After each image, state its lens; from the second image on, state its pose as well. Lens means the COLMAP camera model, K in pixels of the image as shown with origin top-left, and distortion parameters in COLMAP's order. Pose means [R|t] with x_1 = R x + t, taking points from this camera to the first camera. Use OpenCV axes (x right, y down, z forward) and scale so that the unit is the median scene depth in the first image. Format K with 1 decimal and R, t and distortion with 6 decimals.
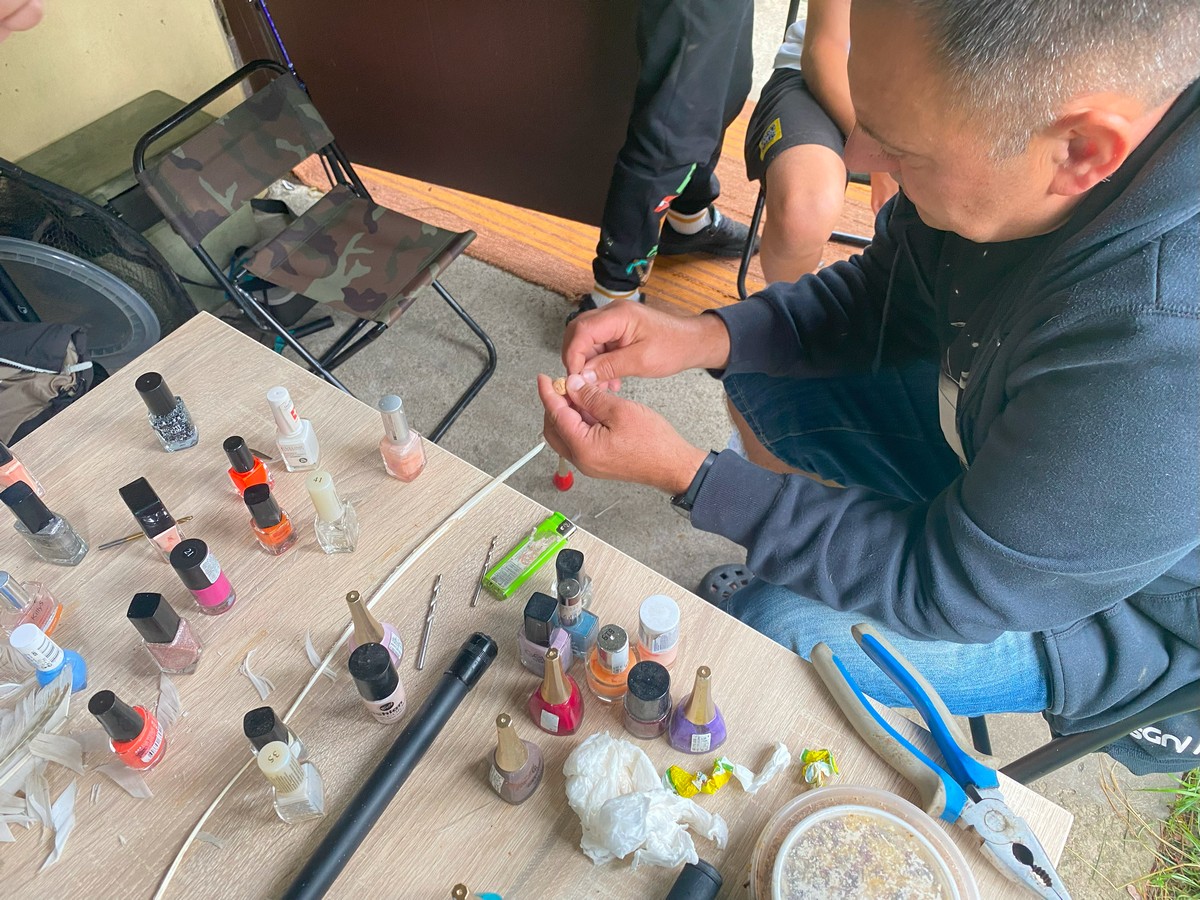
lens RADIAL K [[882.4, 0, 600.0], [0, 882.4, 450.0], [0, 0, 1]] dist [-0.004241, -0.006479]
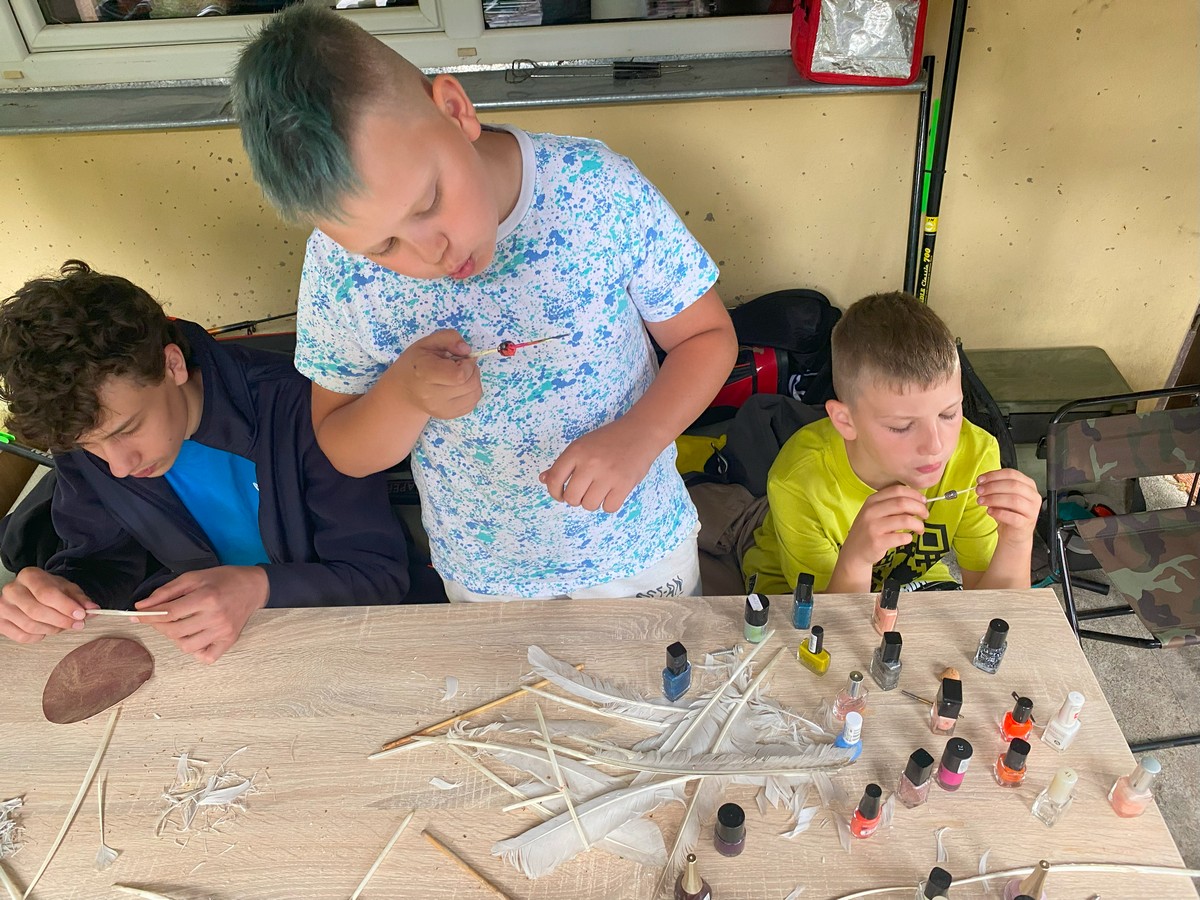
lens RADIAL K [[882.4, 0, 600.0], [0, 882.4, 450.0], [0, 0, 1]] dist [-0.004241, -0.006479]
pose [[0.546017, 0.511149, -0.663771, -0.057681], [-0.606653, 0.787662, 0.107521, -0.063385], [0.577786, 0.343971, 0.740167, -0.561856]]
